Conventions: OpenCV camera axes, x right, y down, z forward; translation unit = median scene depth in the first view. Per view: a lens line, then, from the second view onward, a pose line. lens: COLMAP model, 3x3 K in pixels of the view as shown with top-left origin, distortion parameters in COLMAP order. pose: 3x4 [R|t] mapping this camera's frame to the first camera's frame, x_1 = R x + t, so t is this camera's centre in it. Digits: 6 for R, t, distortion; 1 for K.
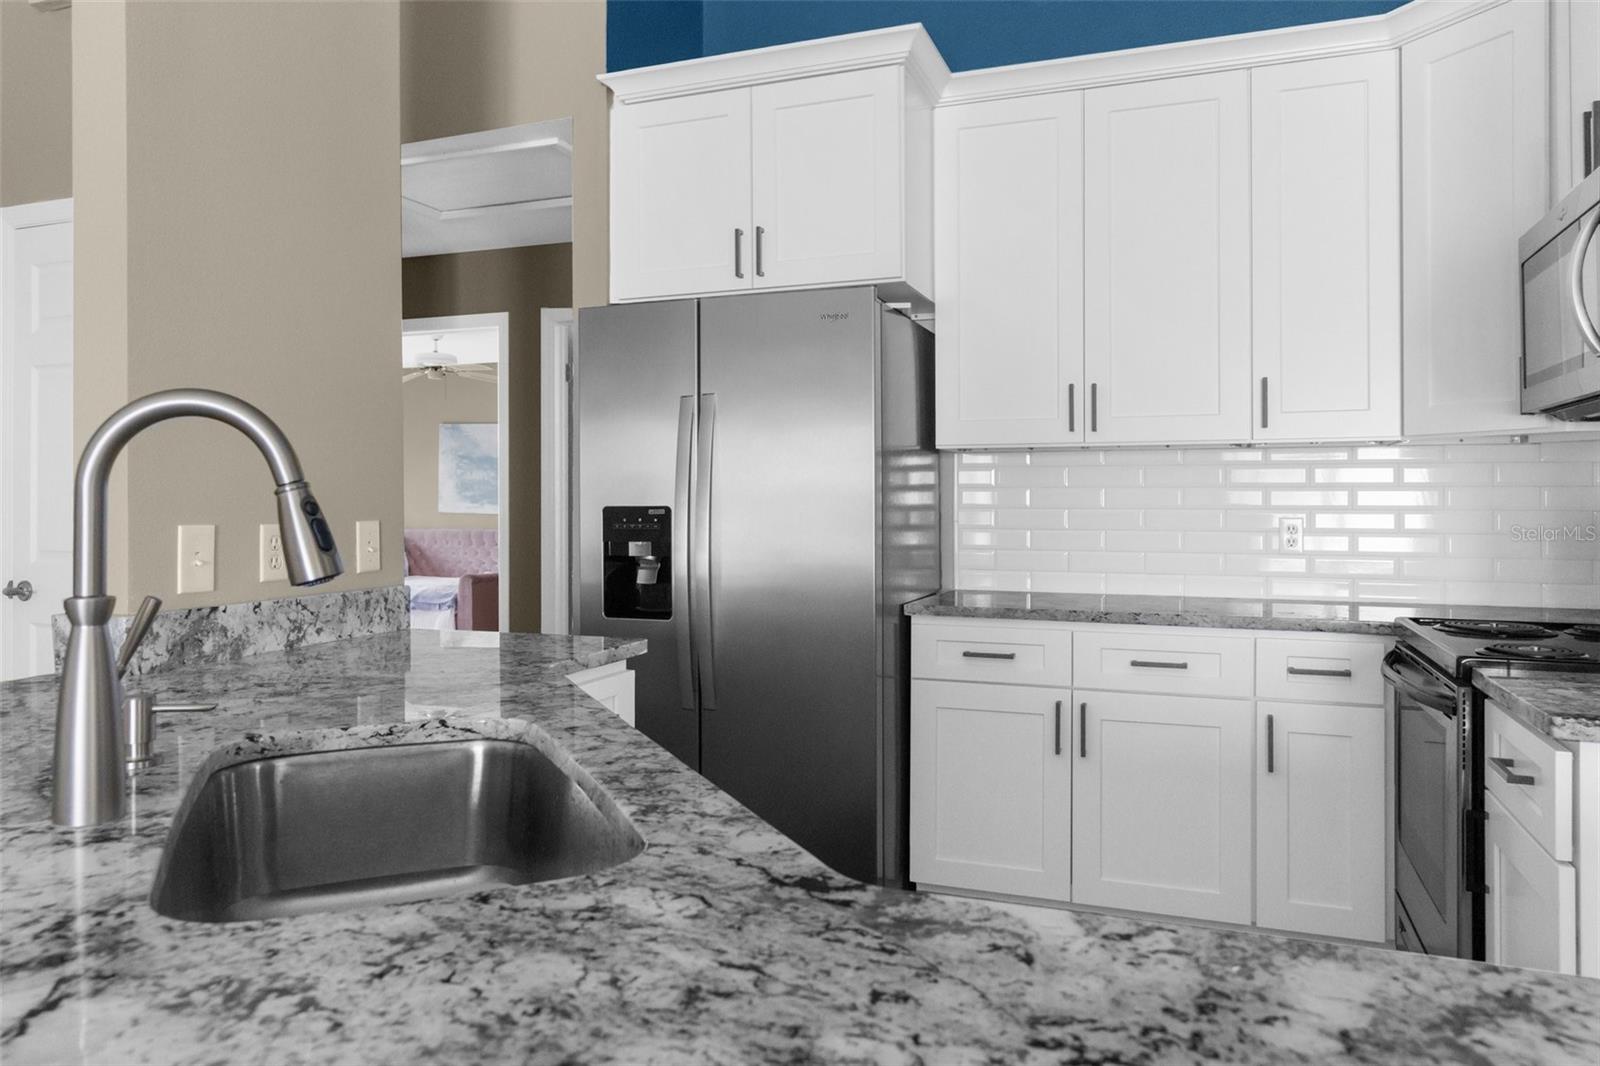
lens RADIAL K [[1106.9, 0, 800.2], [0, 1106.9, 499.8], [0, 0, 1]] dist [-0.003552, -0.000068]
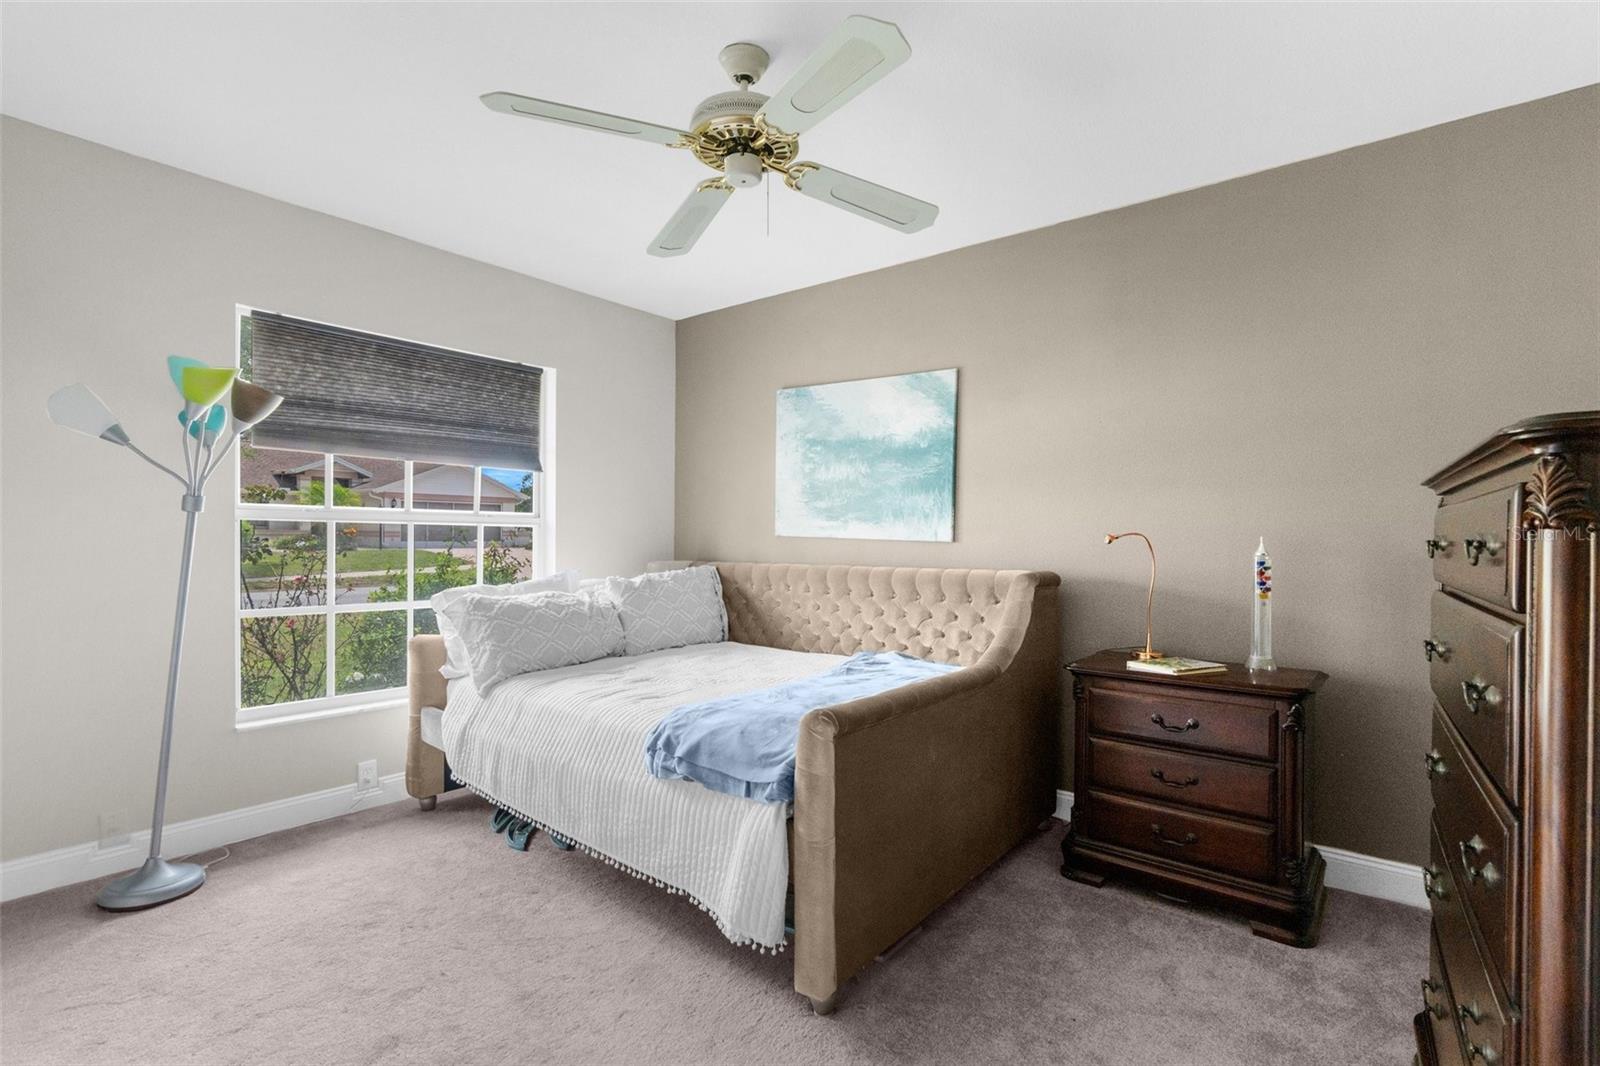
lens RADIAL K [[757.8, 0, 800.0], [0, 757.8, 533.0], [0, 0, 1]] dist [0.000674, -0.000042]
pose [[0.949992, 0.005673, -0.312223, -0.185794], [-0.004323, 0.999978, 0.005016, 0.007990], [0.312245, -0.003416, 0.949996, 0.615083]]
